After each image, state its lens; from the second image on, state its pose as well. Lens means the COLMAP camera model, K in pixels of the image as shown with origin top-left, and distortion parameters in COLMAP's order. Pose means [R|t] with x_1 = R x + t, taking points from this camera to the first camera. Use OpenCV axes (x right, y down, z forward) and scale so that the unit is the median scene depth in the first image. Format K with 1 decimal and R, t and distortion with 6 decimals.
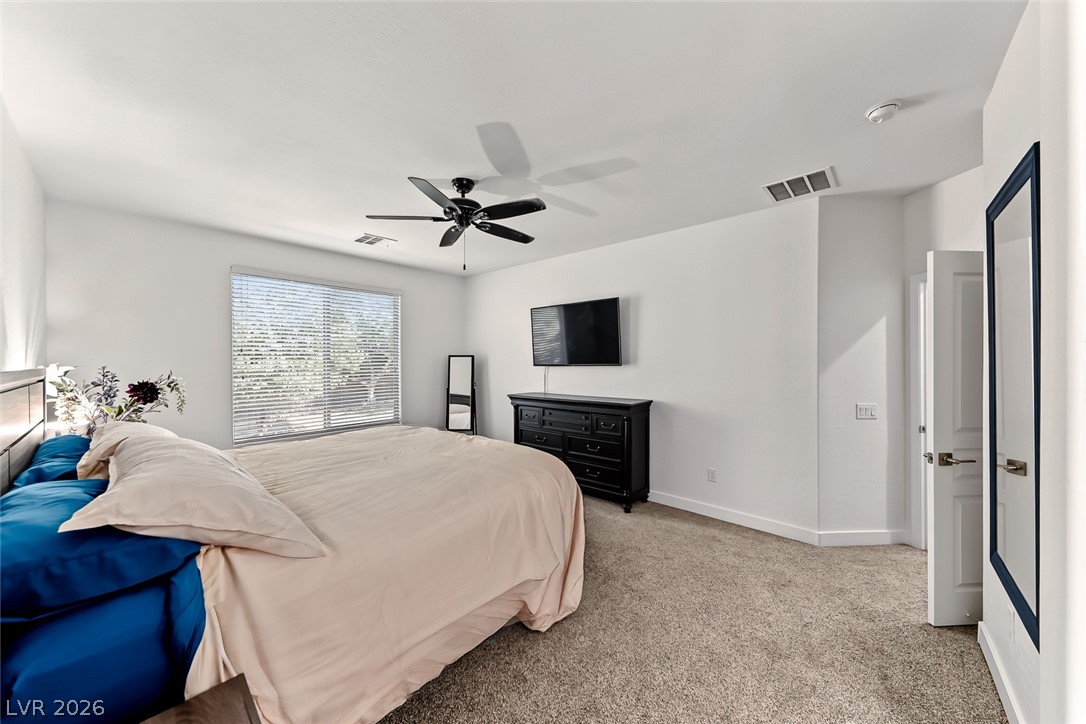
lens RADIAL K [[382.0, 0, 542.8], [0, 382.0, 356.5], [0, 0, 1]] dist [-0.000625, 0.000010]
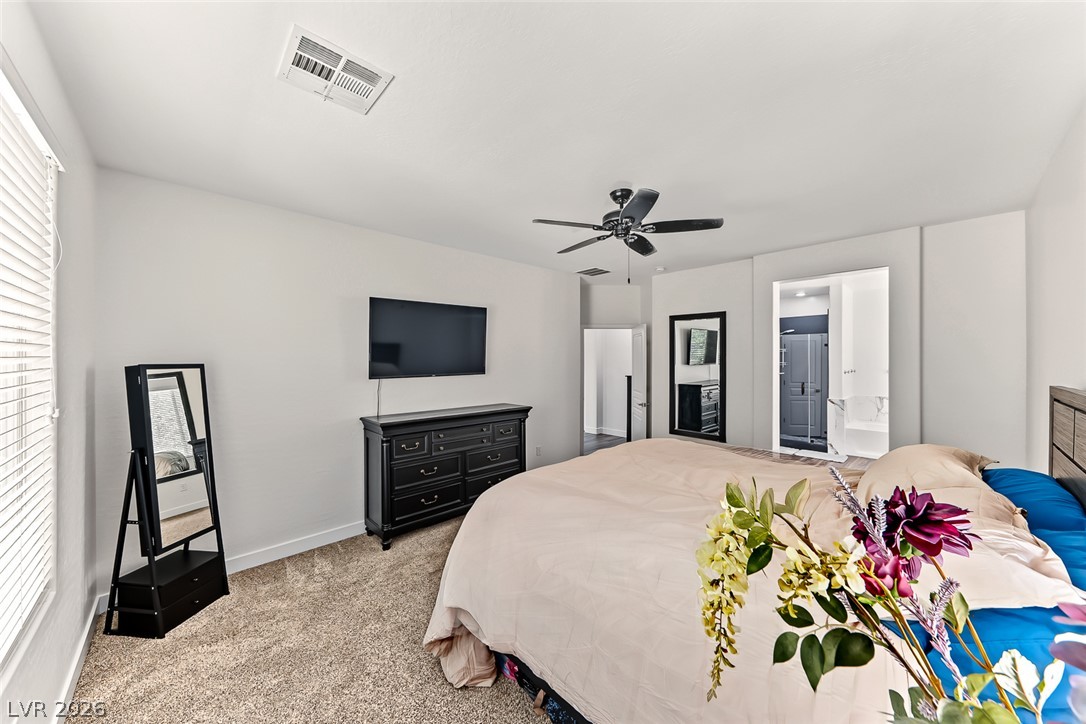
lens RADIAL K [[382.0, 0, 542.8], [0, 382.0, 356.5], [0, 0, 1]] dist [-0.000625, 0.000010]
pose [[0.085429, 0.006249, 0.996325, -1.072036], [-0.006717, 0.999961, -0.005696, -0.022820], [-0.996322, -0.006206, 0.085468, 0.996332]]
